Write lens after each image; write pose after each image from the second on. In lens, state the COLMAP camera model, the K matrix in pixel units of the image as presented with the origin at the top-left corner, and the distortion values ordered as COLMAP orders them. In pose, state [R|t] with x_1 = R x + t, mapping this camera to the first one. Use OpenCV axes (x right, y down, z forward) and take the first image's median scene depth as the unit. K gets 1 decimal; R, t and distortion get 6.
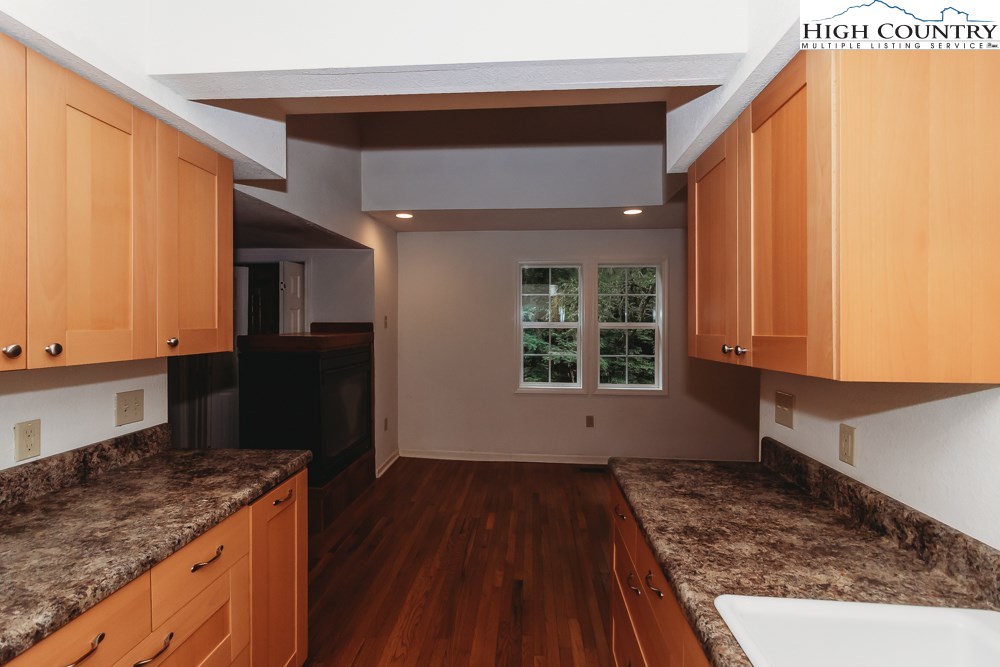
lens RADIAL K [[469.4, 0, 497.0], [0, 469.4, 327.2], [0, 0, 1]] dist [-0.001189, 0.001333]
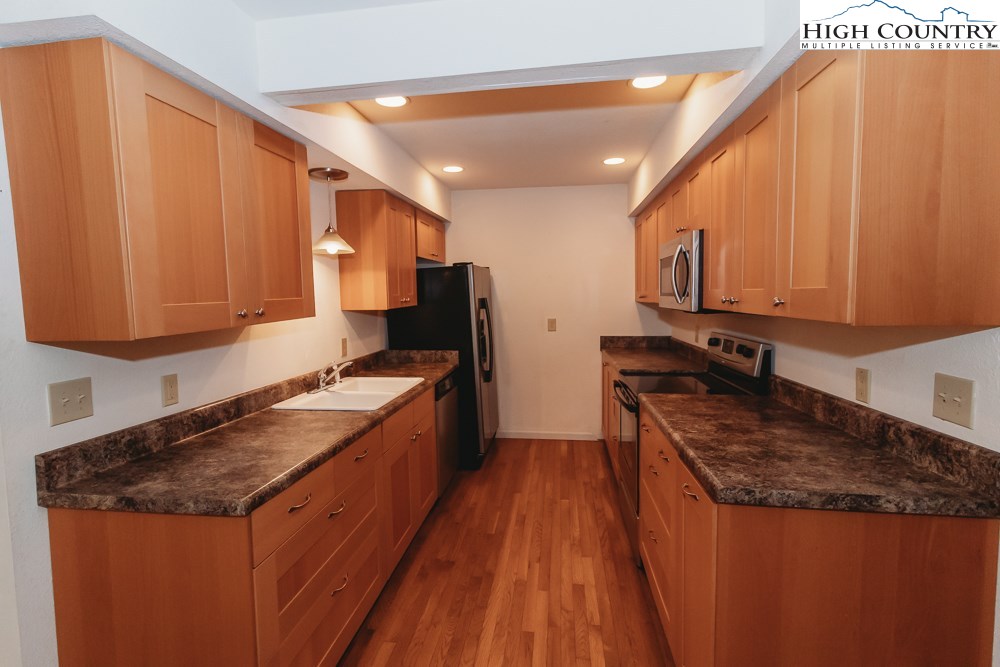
lens RADIAL K [[469.4, 0, 494.2], [0, 469.4, 330.1], [0, 0, 1]] dist [-0.001189, 0.001333]
pose [[-0.997585, 0.007978, 0.068995, -0.170379], [0.013918, 0.996194, 0.086043, -0.001203], [-0.068046, 0.086795, -0.993900, 1.911921]]
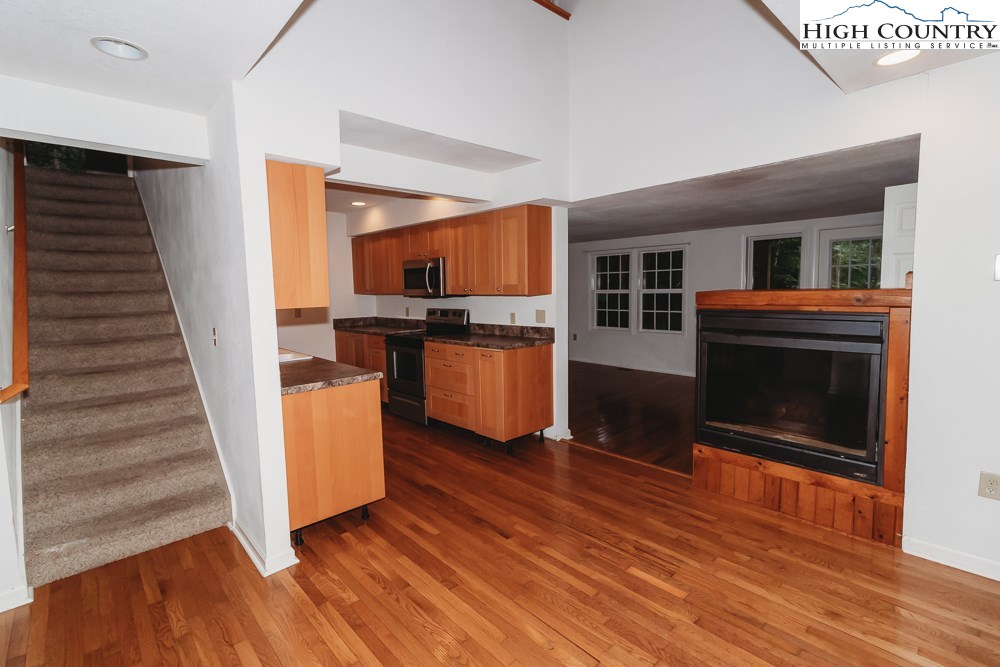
lens RADIAL K [[469.4, 0, 493.9], [0, 469.4, 329.0], [0, 0, 1]] dist [-0.001189, 0.001333]
pose [[-0.687580, 0.081763, -0.721491, 1.282656], [0.013872, 0.994938, 0.099532, -0.010522], [0.725976, 0.058427, -0.685233, 2.773575]]
